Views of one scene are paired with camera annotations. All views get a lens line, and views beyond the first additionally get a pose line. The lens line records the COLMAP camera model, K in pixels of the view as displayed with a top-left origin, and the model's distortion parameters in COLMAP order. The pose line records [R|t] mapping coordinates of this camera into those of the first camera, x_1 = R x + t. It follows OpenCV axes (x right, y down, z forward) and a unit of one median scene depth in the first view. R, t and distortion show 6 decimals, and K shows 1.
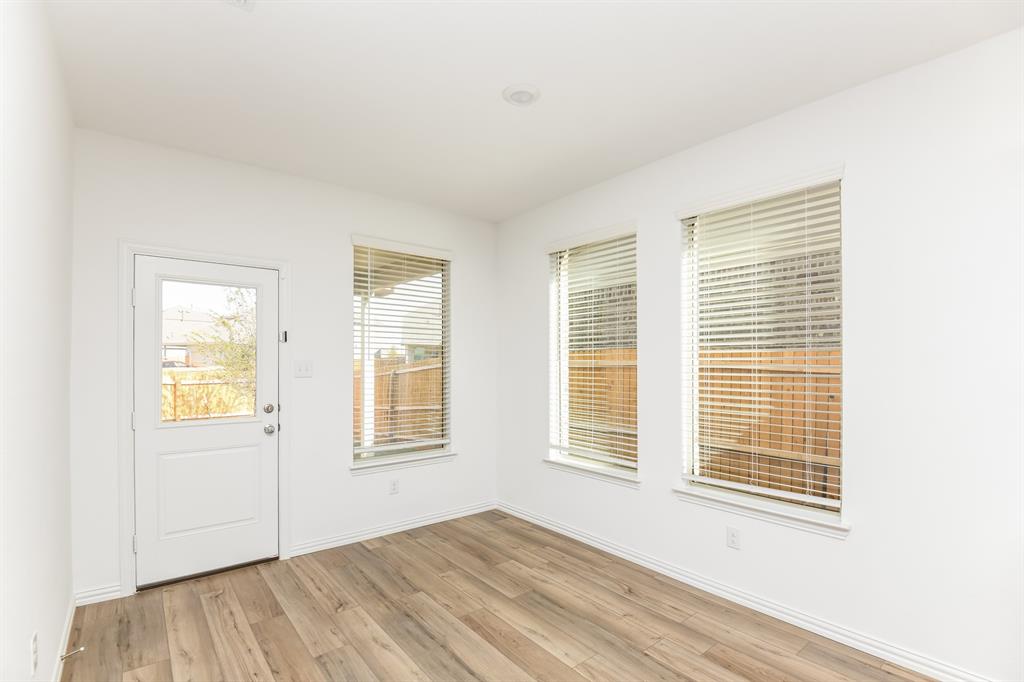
lens RADIAL K [[468.7, 0, 506.5], [0, 468.7, 351.9], [0, 0, 1]] dist [0.000710, -0.006480]
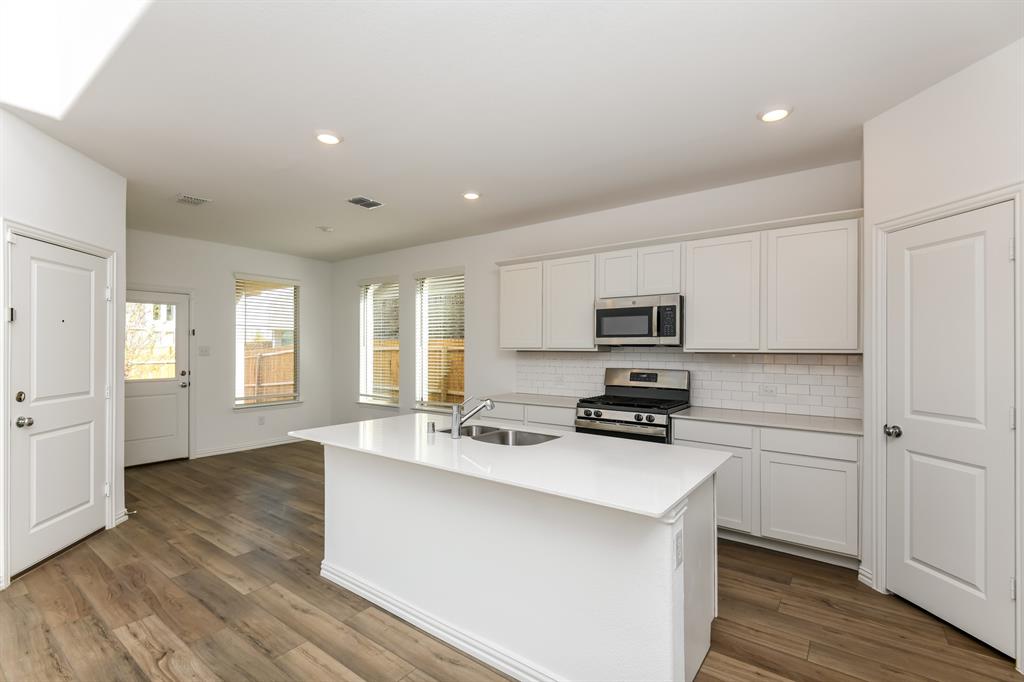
lens RADIAL K [[469.2, 0, 500.7], [0, 469.2, 344.2], [0, 0, 1]] dist [0.016150, -0.000259]
pose [[0.971880, -0.003078, 0.235458, 0.224475], [-0.001300, 0.999829, 0.018435, -0.021432], [-0.235475, -0.018223, 0.971710, -0.956173]]
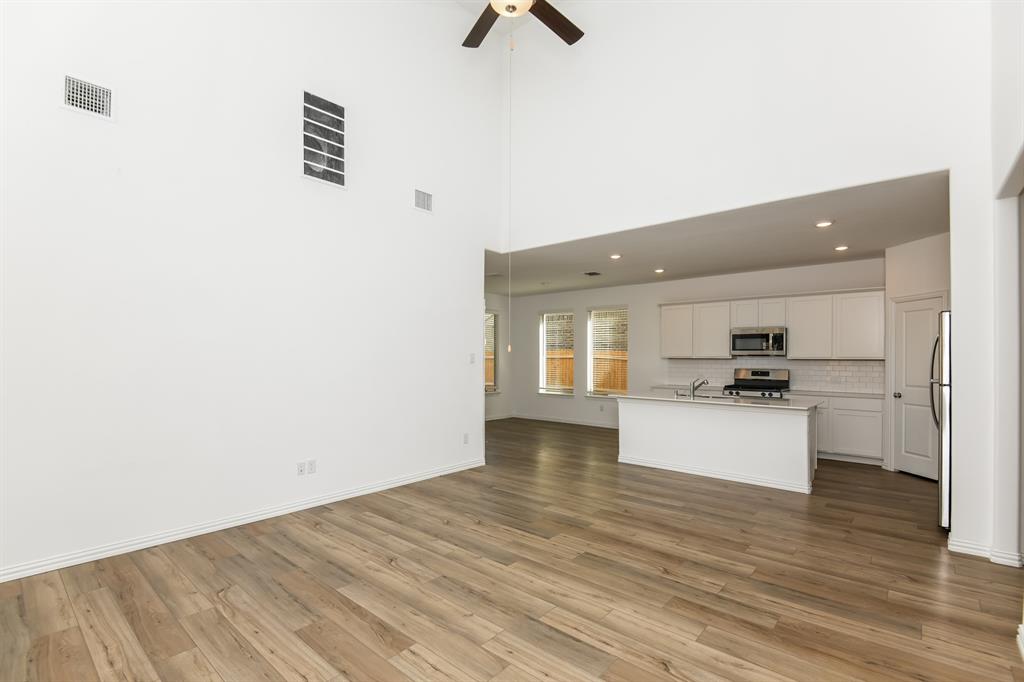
lens RADIAL K [[468.7, 0, 506.5], [0, 468.7, 351.9], [0, 0, 1]] dist [0.000710, -0.006480]
pose [[0.984439, -0.000709, 0.175727, -0.630394], [-0.002332, 0.999851, 0.017101, -0.045325], [-0.175713, -0.017244, 0.984290, -1.742118]]
